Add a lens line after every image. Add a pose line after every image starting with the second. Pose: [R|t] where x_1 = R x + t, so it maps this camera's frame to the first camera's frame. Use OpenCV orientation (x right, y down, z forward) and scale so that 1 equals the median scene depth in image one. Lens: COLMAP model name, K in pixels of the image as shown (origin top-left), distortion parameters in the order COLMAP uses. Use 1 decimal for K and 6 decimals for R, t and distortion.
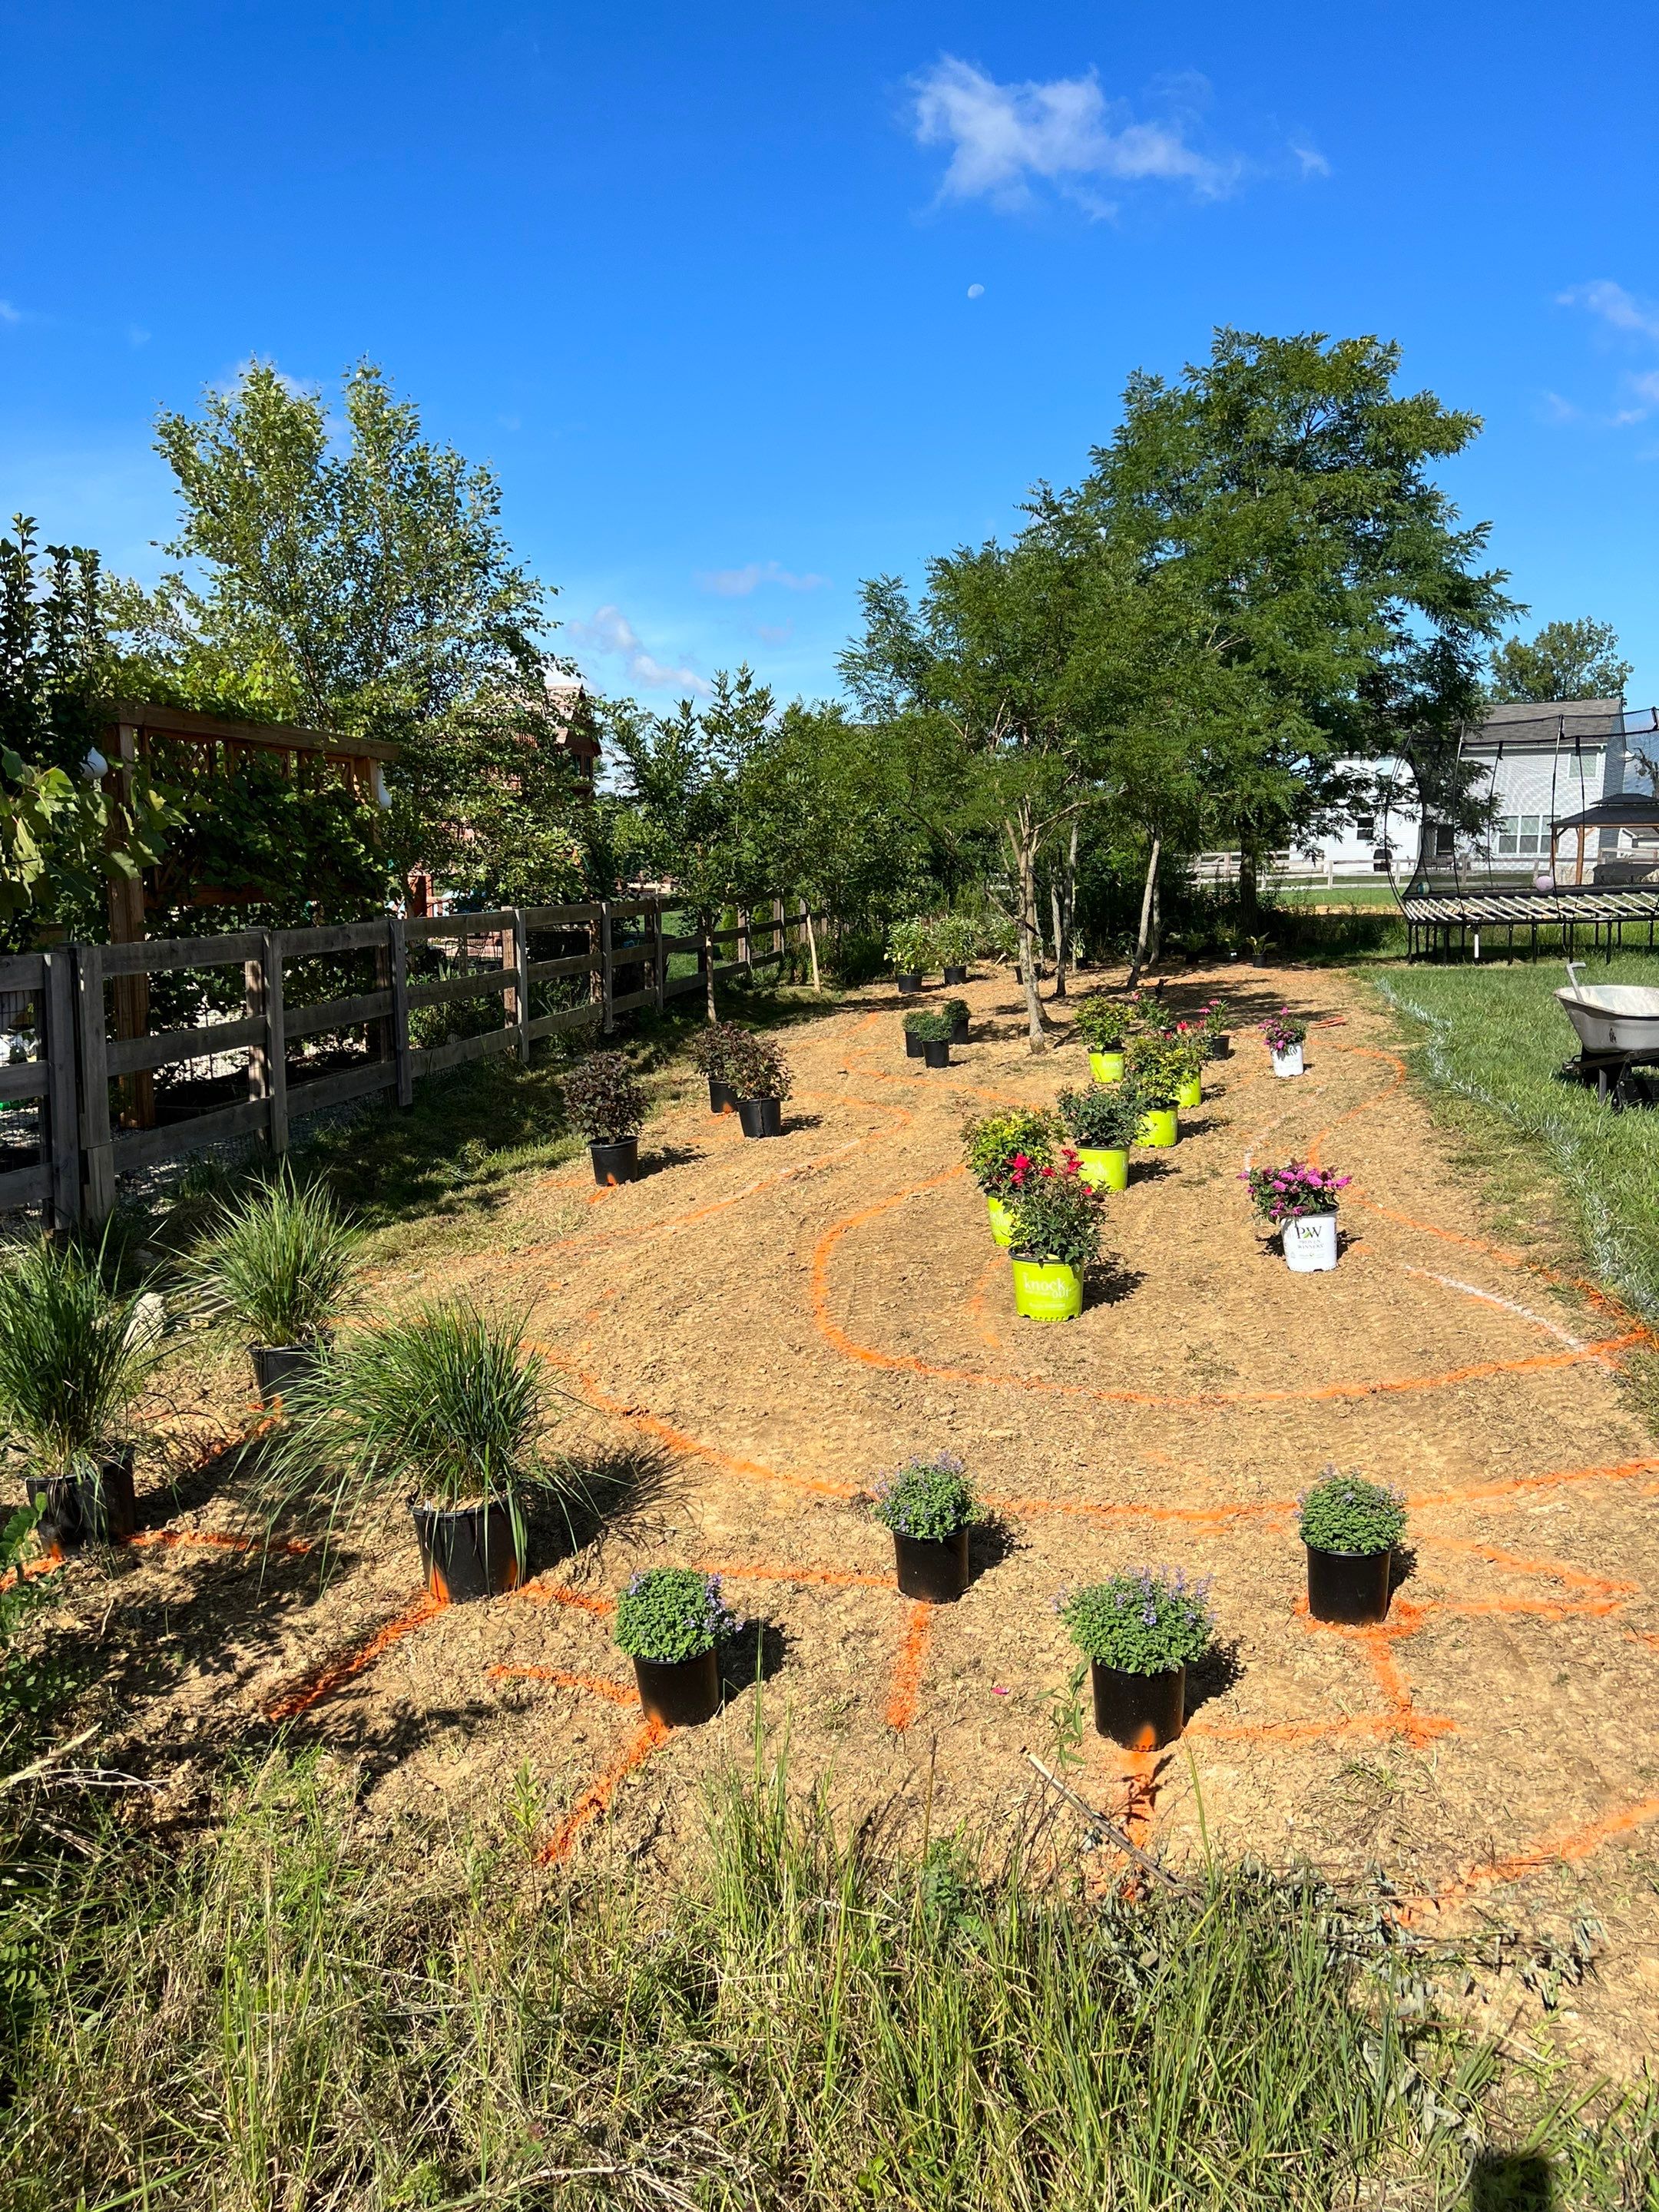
lens RADIAL K [[1675.7, 0, 829.5], [0, 1675.7, 1106.0], [0, 0, 1]] dist [0.122807, -0.229957]
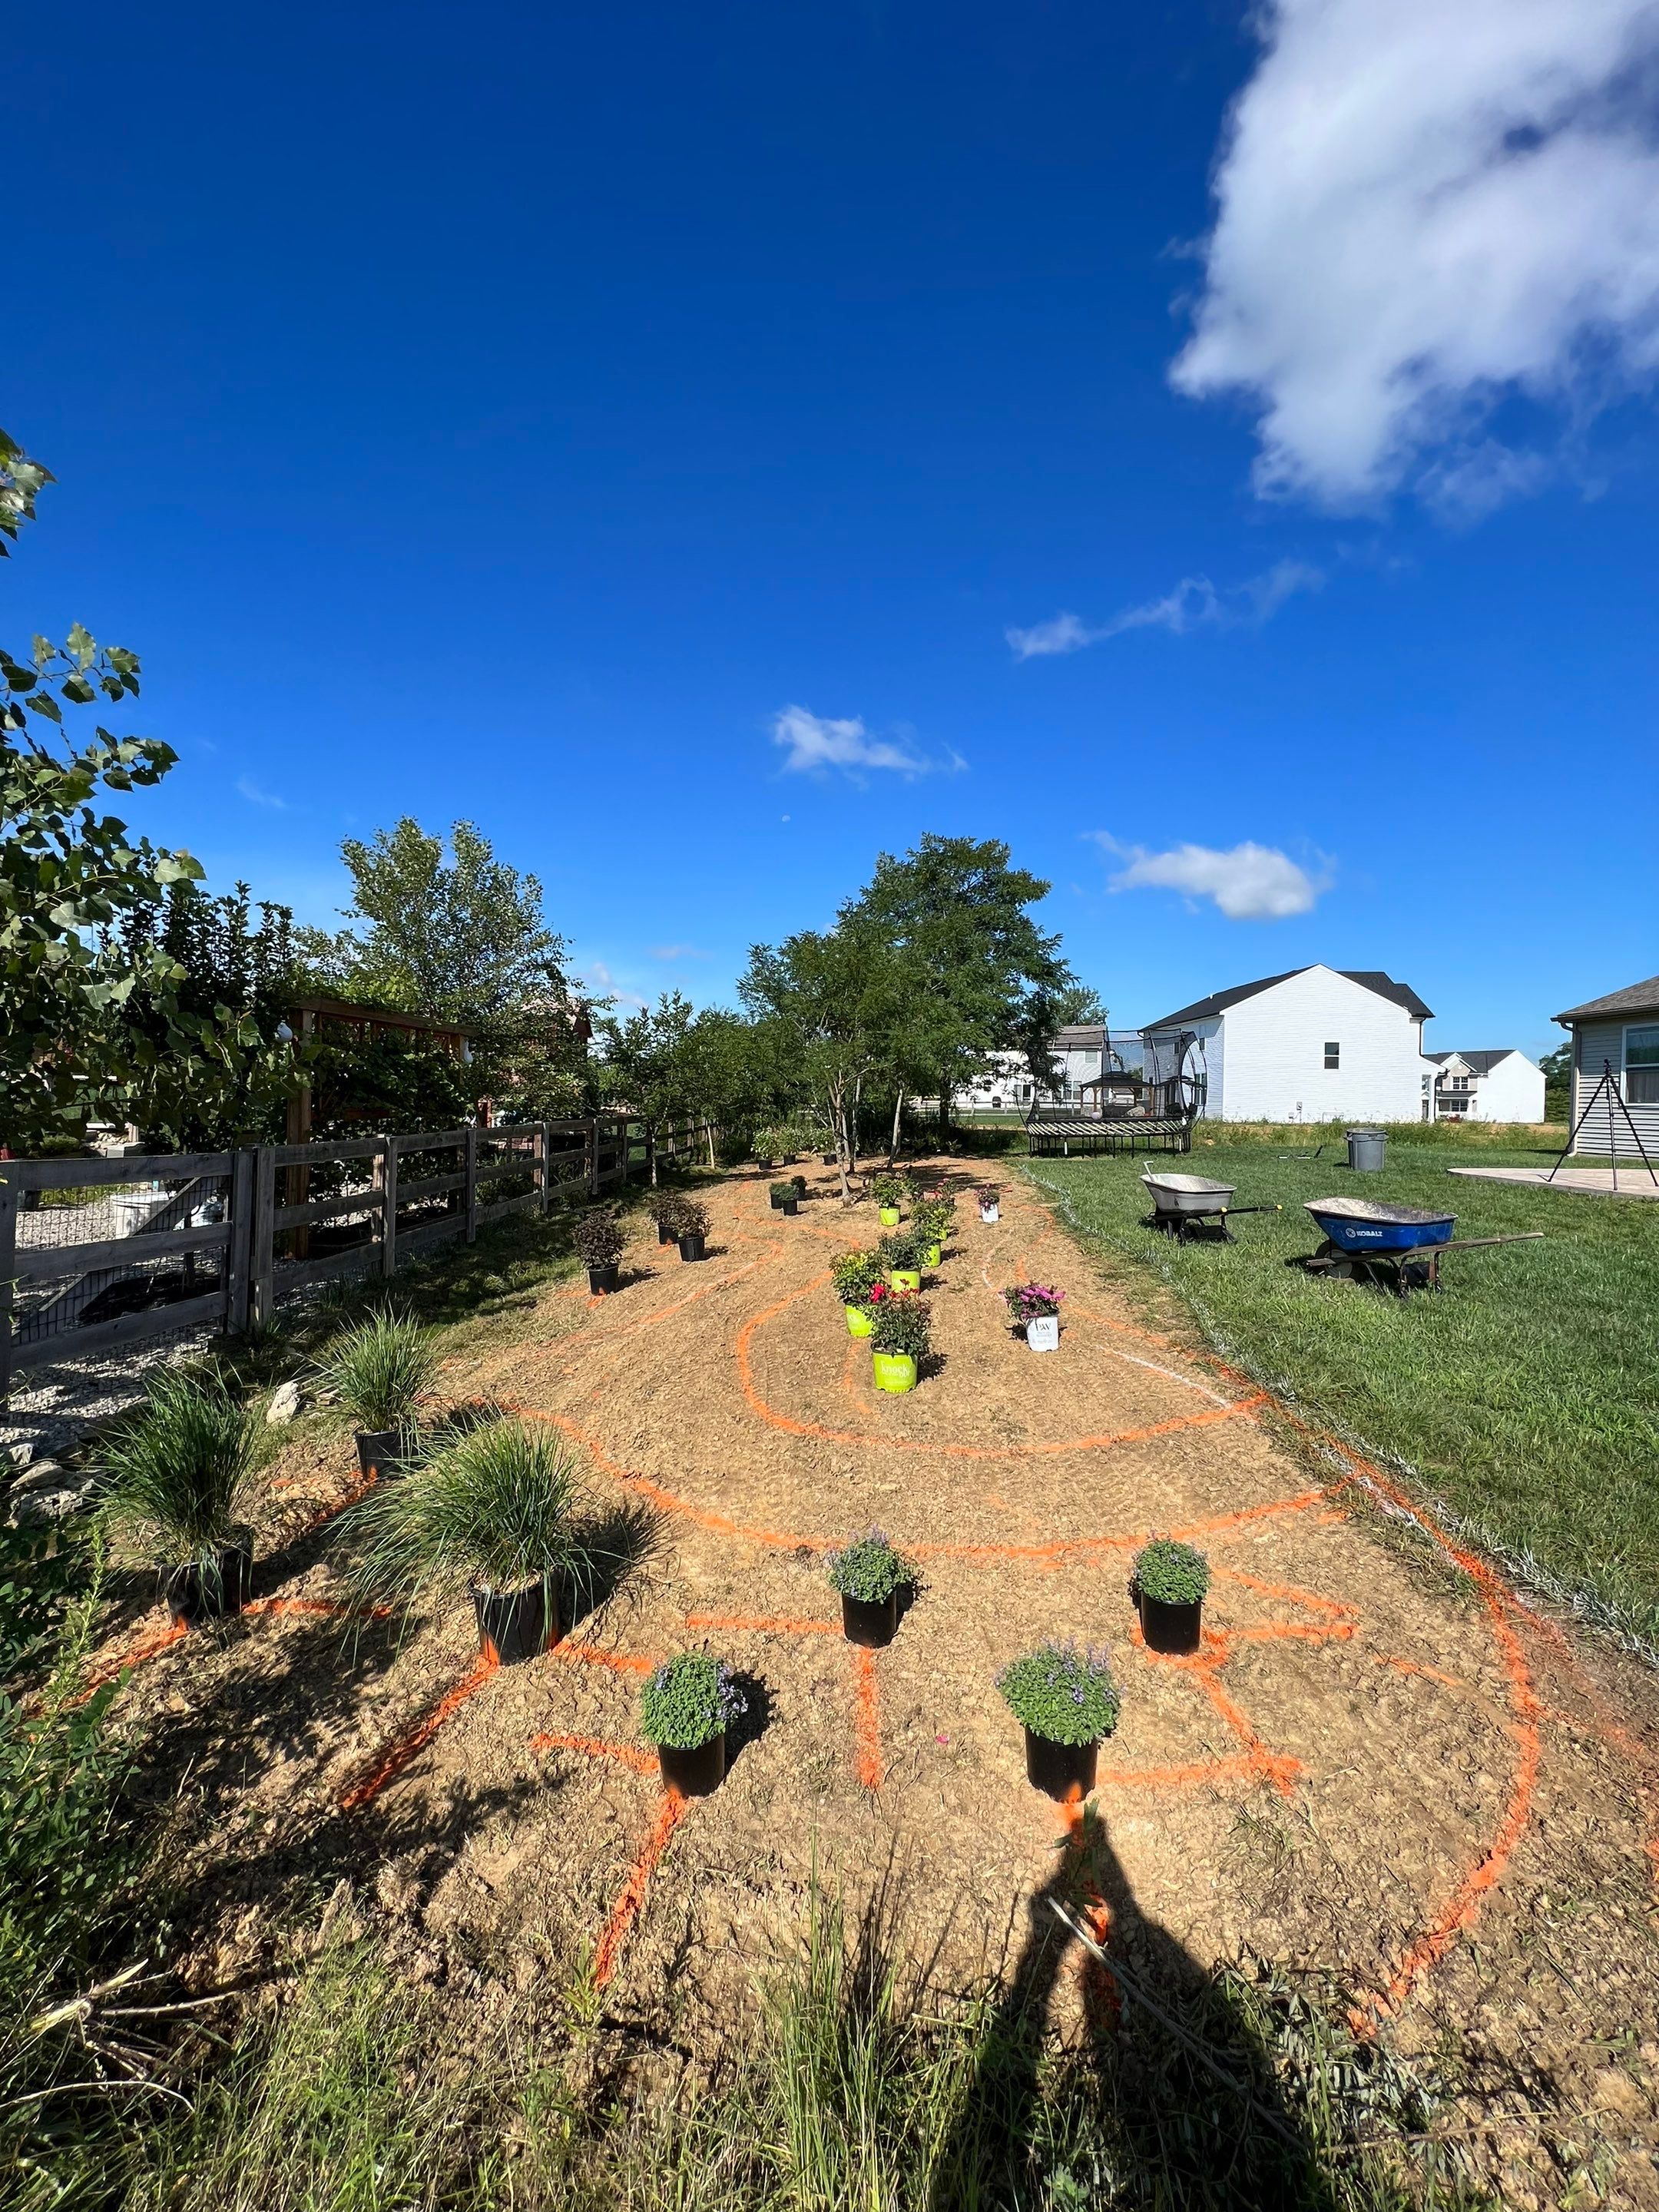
lens RADIAL K [[877.2, 0, 829.5], [0, 877.2, 1106.0], [0, 0, 1]] dist [-0.000194, -0.000330]
pose [[0.989617, 0.015656, 0.142871, -0.044330], [0.003565, 0.991069, -0.133303, -0.023174], [-0.143682, 0.132428, 0.980723, 0.145077]]
